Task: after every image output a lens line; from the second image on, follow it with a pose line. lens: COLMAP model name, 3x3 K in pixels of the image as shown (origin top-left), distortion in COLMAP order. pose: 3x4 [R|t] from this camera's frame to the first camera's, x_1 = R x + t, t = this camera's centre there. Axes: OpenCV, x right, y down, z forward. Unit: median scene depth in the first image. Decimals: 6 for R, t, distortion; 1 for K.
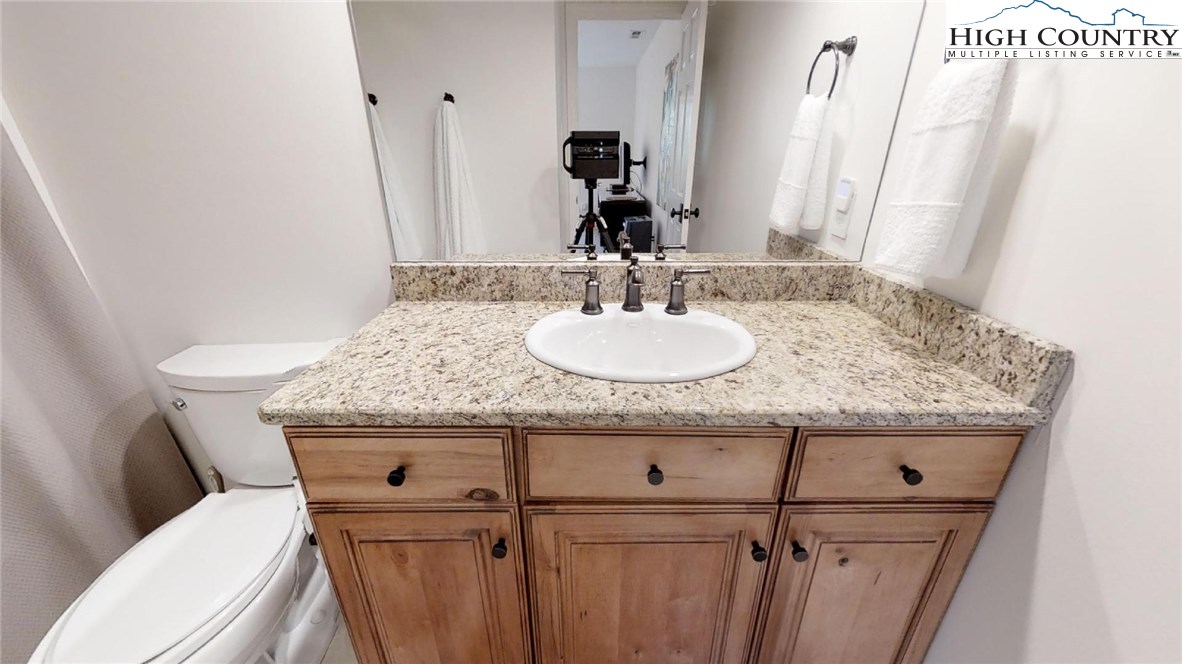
lens RADIAL K [[428.0, 0, 594.4], [0, 428.0, 338.6], [0, 0, 1]] dist [0.000515, -0.000283]
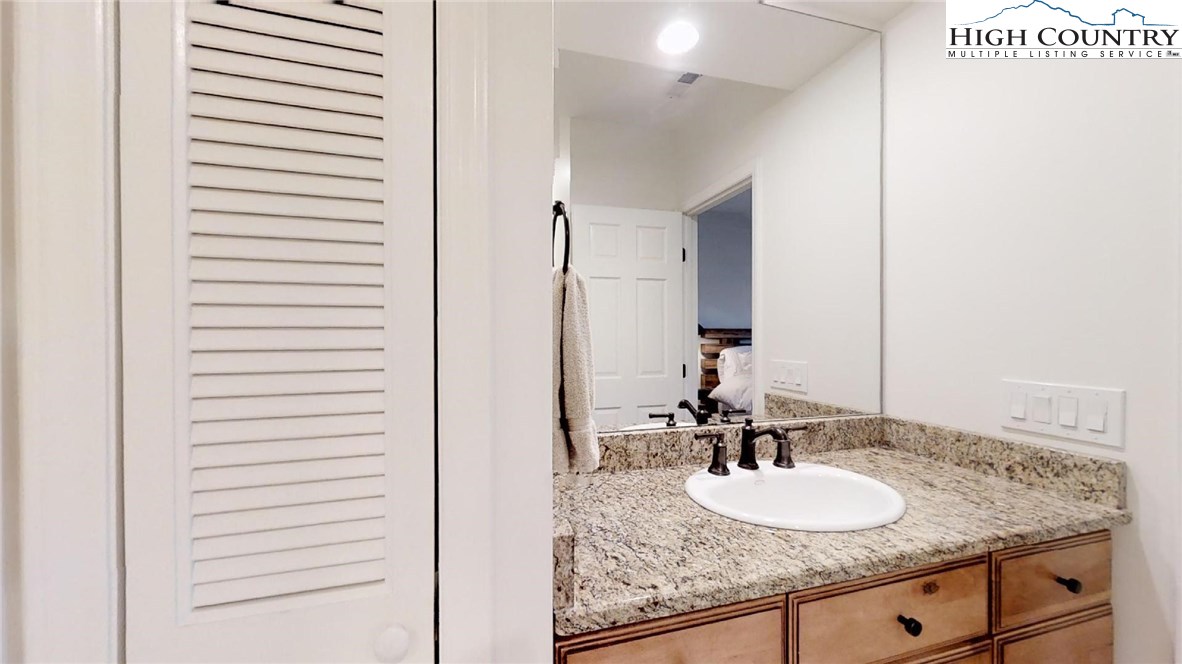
lens RADIAL K [[428.0, 0, 593.8], [0, 428.0, 334.5], [0, 0, 1]] dist [0.000515, -0.000283]
pose [[0.966435, -0.008410, 0.256773, -0.471986], [0.110774, 0.915425, -0.386945, -0.001871], [-0.231802, 0.402401, 0.885630, 0.009394]]
